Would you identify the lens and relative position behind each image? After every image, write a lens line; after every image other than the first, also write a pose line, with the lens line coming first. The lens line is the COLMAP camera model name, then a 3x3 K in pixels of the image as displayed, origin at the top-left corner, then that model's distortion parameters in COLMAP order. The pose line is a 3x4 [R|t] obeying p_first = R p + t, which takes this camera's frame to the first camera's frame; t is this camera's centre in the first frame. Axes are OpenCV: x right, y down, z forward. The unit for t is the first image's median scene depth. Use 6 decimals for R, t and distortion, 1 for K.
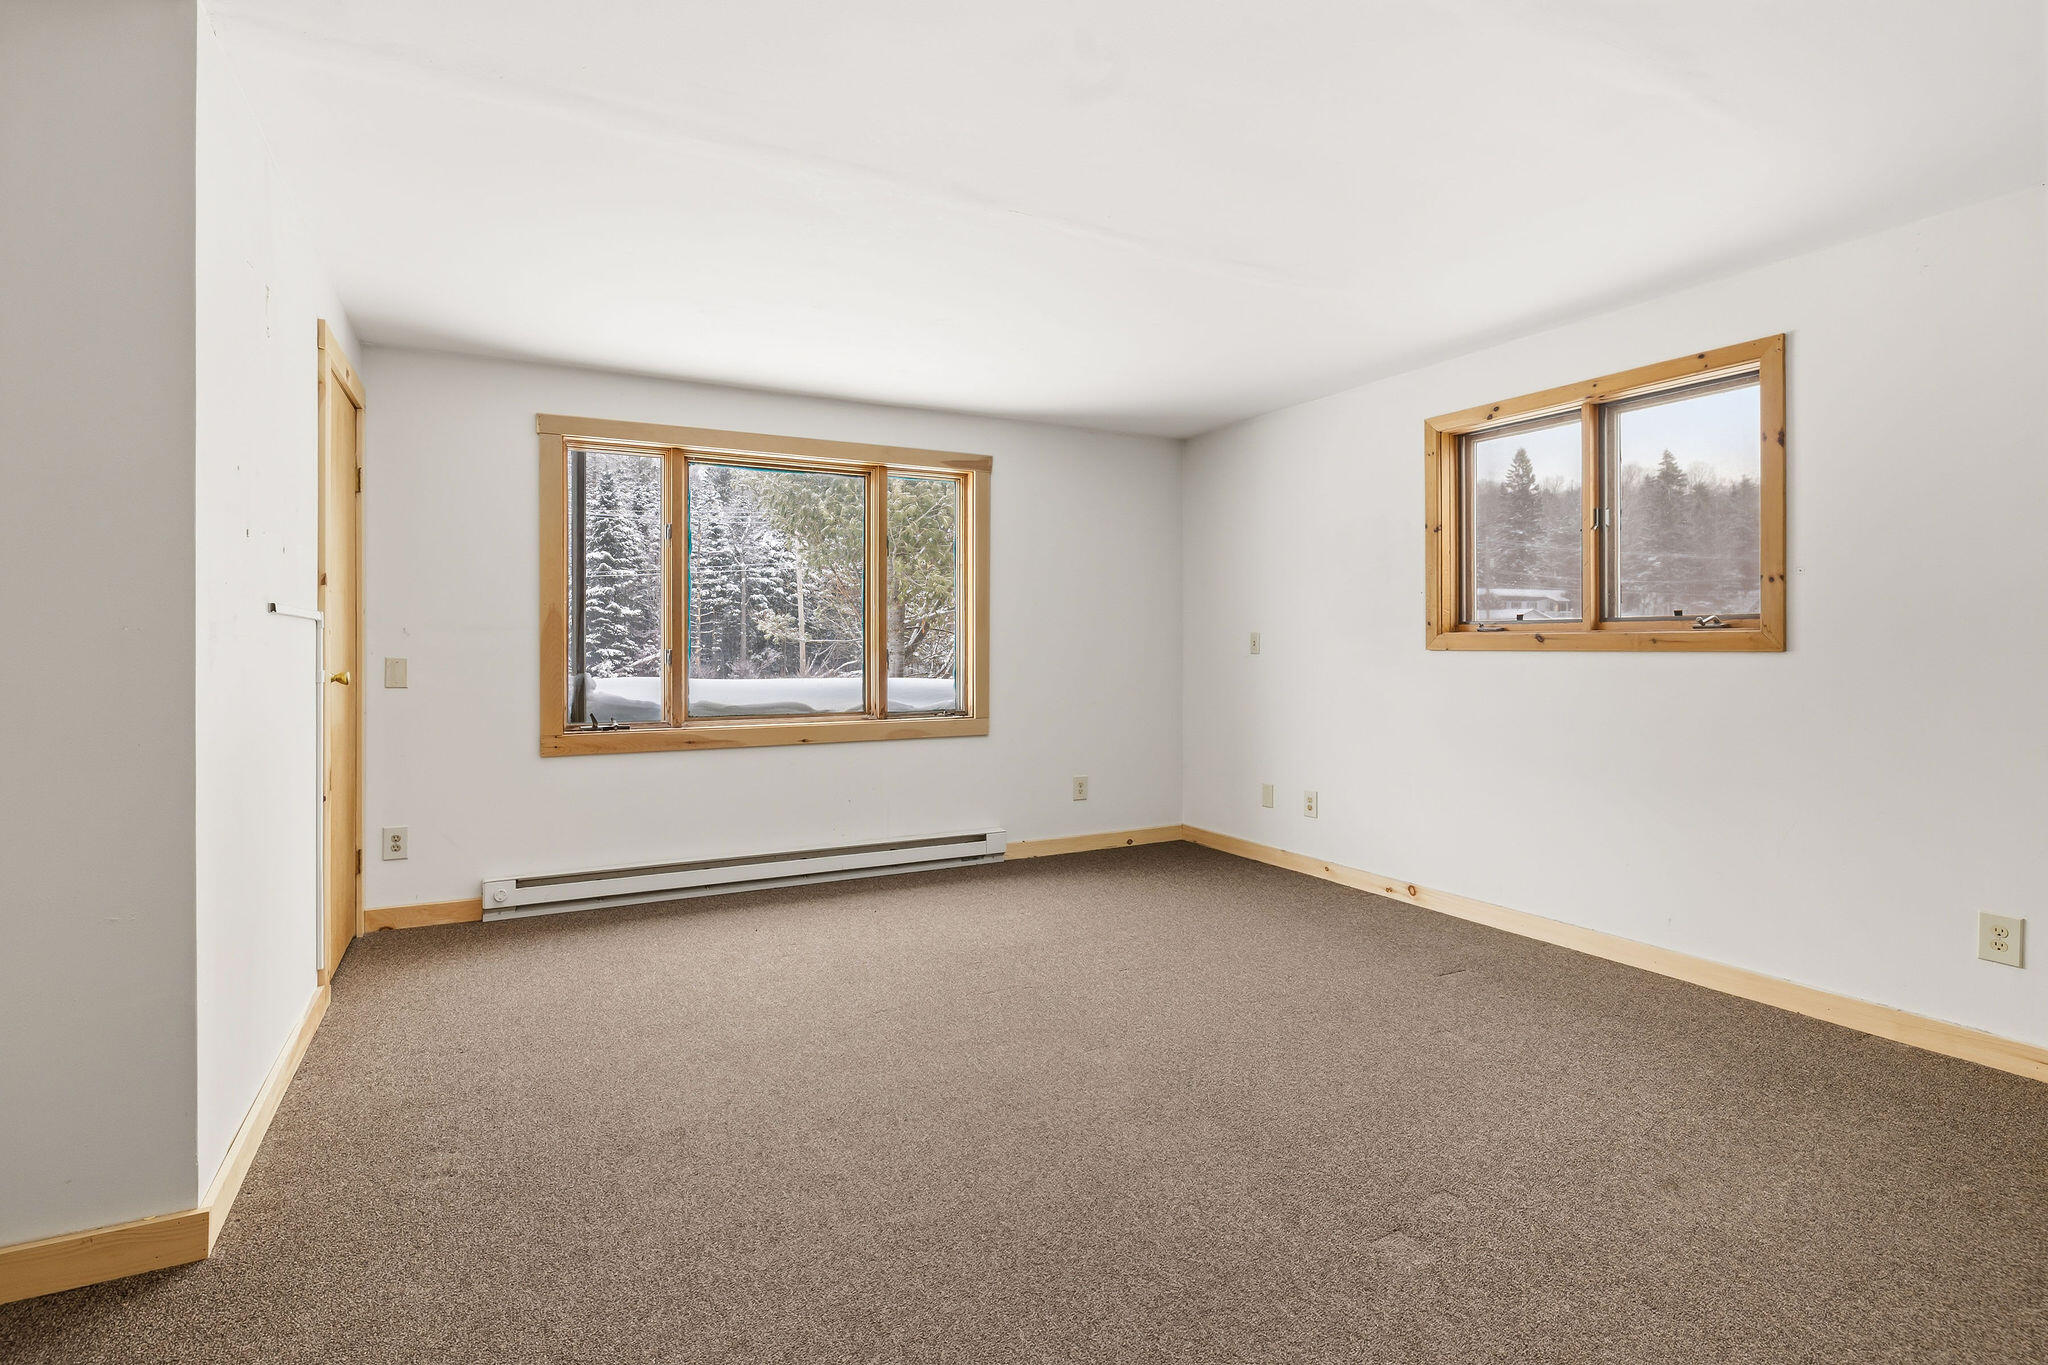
lens RADIAL K [[977.4, 0, 1016.6], [0, 977.4, 642.9], [0, 0, 1]] dist [-0.000353, 0.000221]
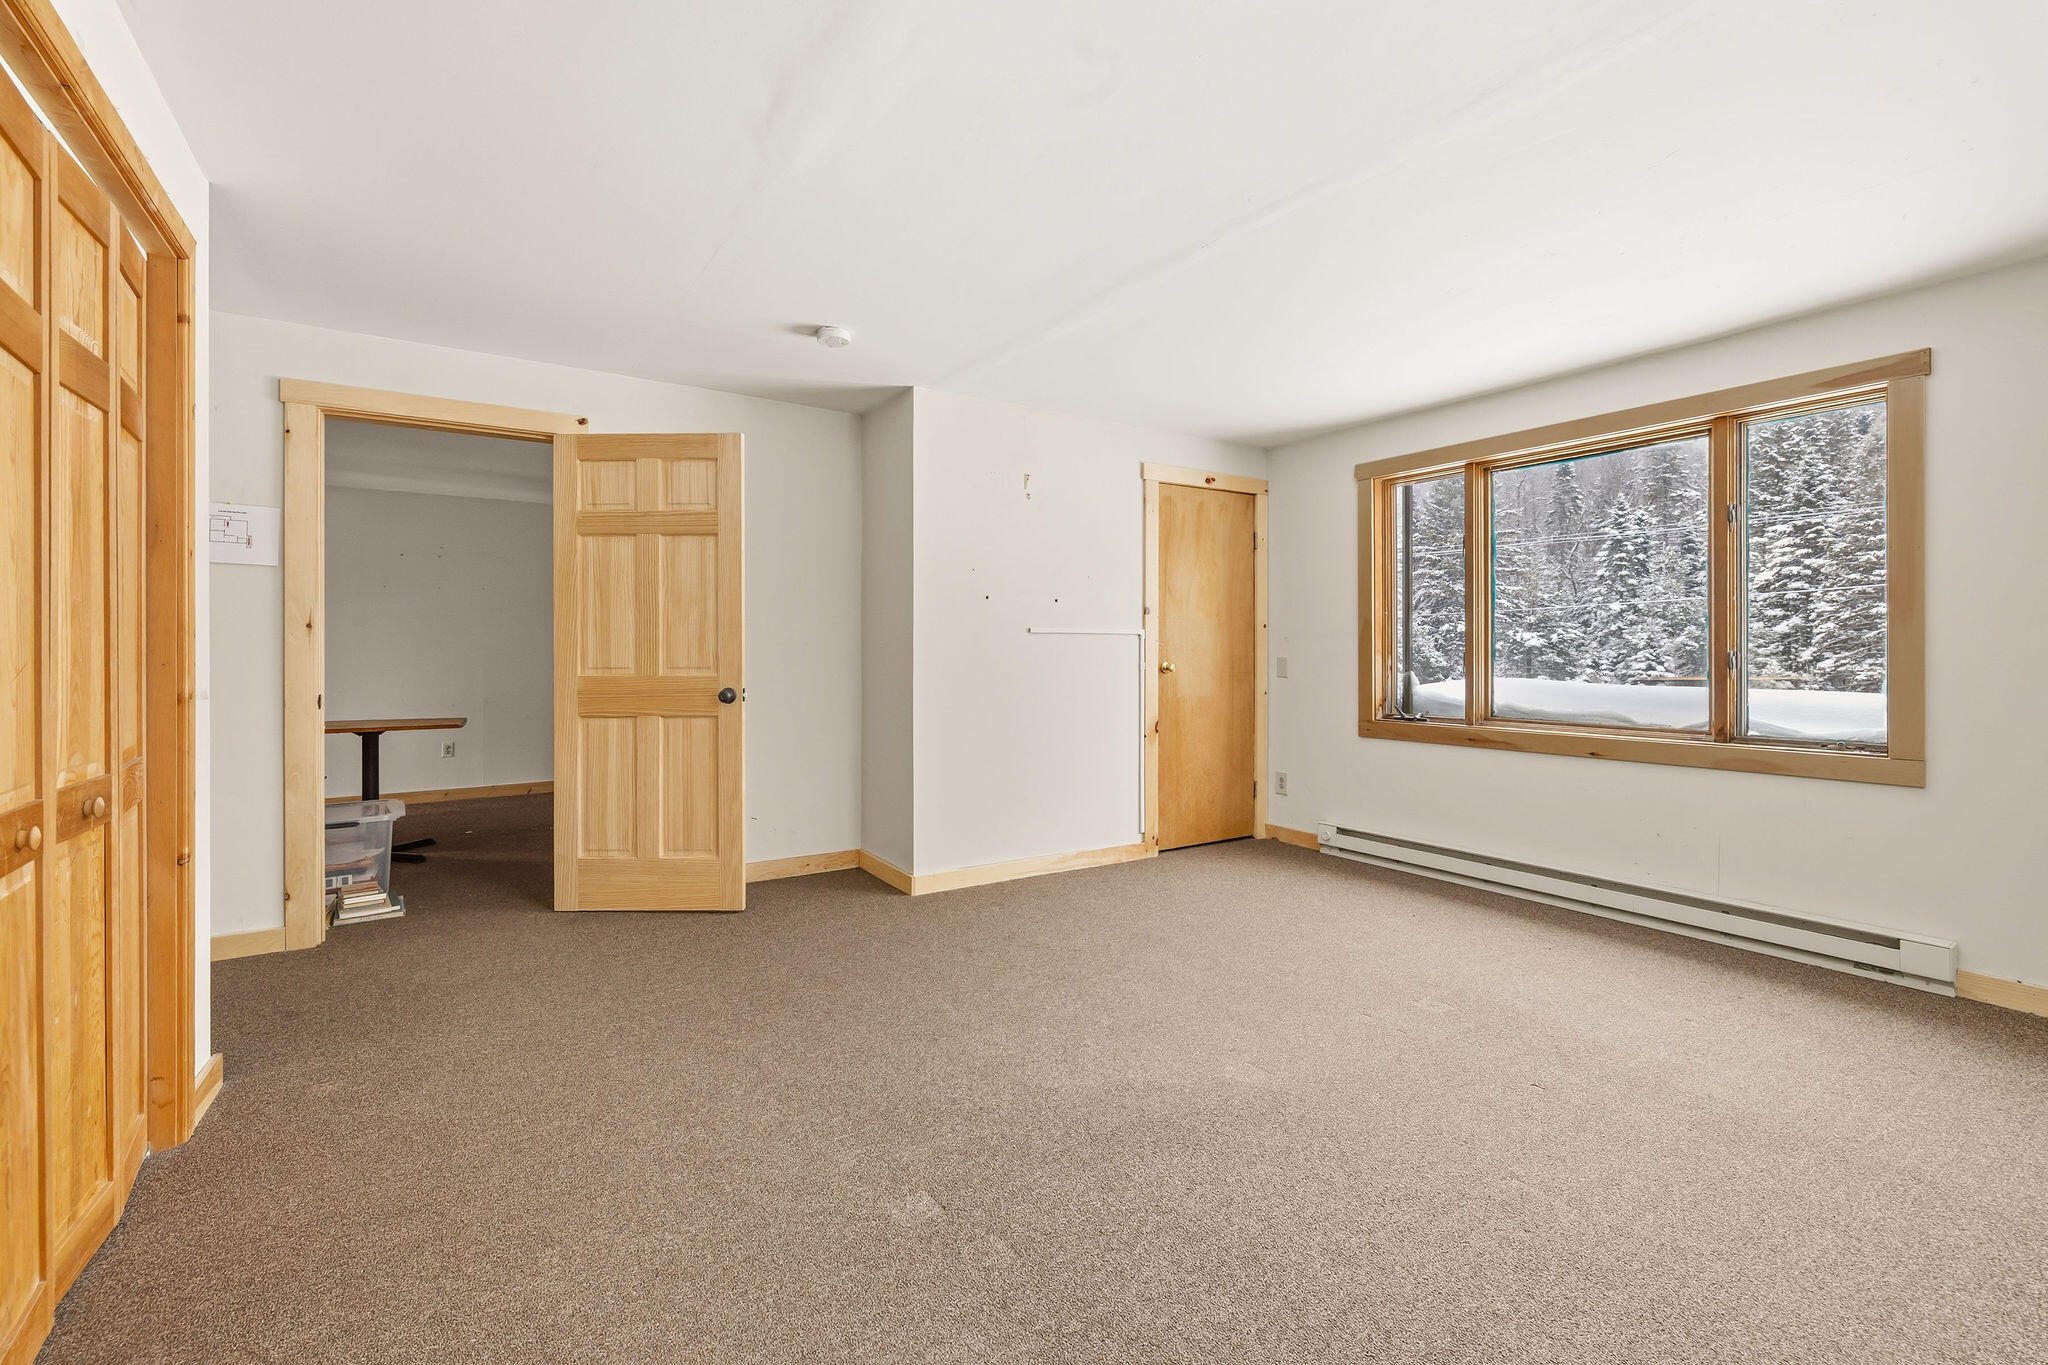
lens RADIAL K [[875.9, 0, 1014.4], [0, 875.9, 649.0], [0, 0, 1]] dist [-0.000029, 0.000156]
pose [[0.098017, 0.001111, -0.995184, 0.555809], [0.004122, 0.999990, 0.001522, 0.000003], [0.995176, -0.004251, 0.098012, 0.411663]]
